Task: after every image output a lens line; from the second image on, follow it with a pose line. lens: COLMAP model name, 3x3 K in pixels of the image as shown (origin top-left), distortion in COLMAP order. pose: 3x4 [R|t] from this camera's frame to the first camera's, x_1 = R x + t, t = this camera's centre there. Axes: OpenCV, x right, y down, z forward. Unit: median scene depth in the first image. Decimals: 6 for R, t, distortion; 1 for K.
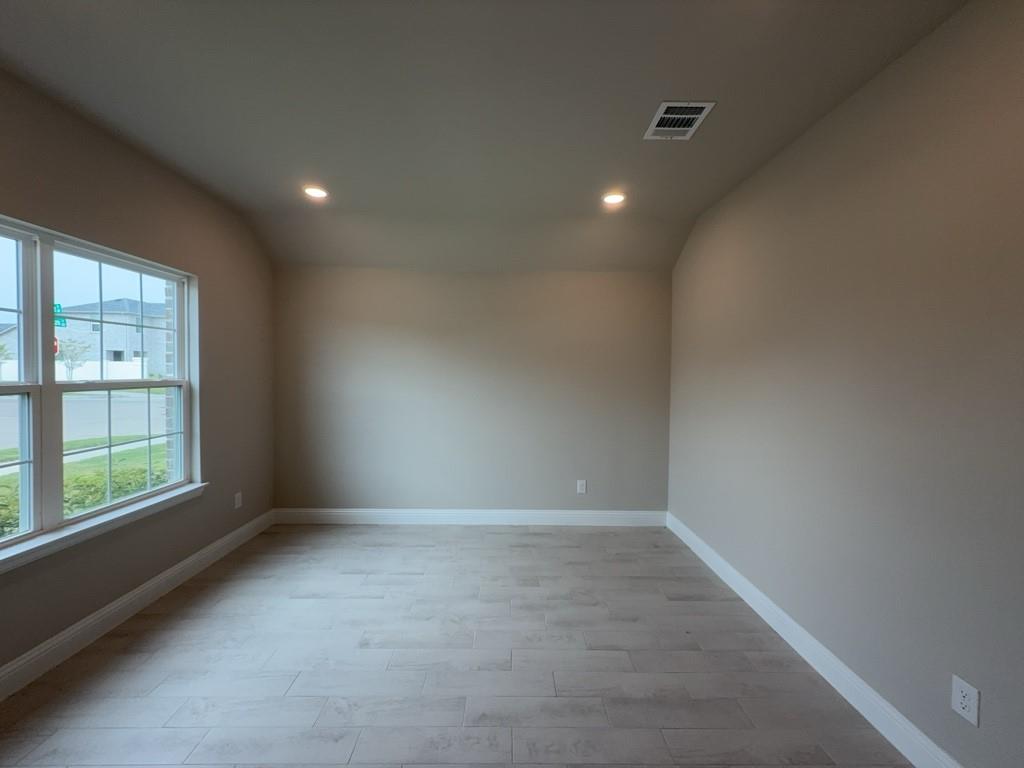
lens RADIAL K [[407.0, 0, 512.0], [0, 407.0, 384.0], [0, 0, 1]] dist [-0.000427, -0.000273]
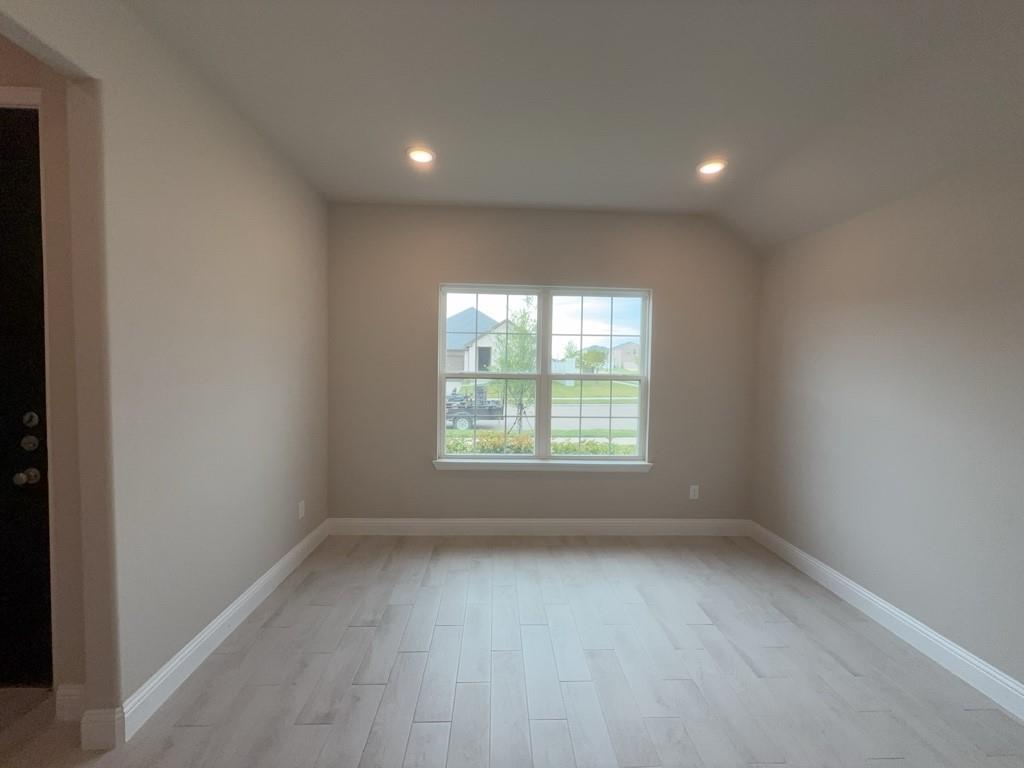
lens RADIAL K [[407.0, 0, 512.0], [0, 407.0, 384.0], [0, 0, 1]] dist [-0.000427, -0.000273]
pose [[0.029227, 0.032382, -0.999048, 0.455118], [-0.045208, 0.998495, 0.031041, -0.006840], [0.998550, 0.044258, 0.030647, 0.620895]]
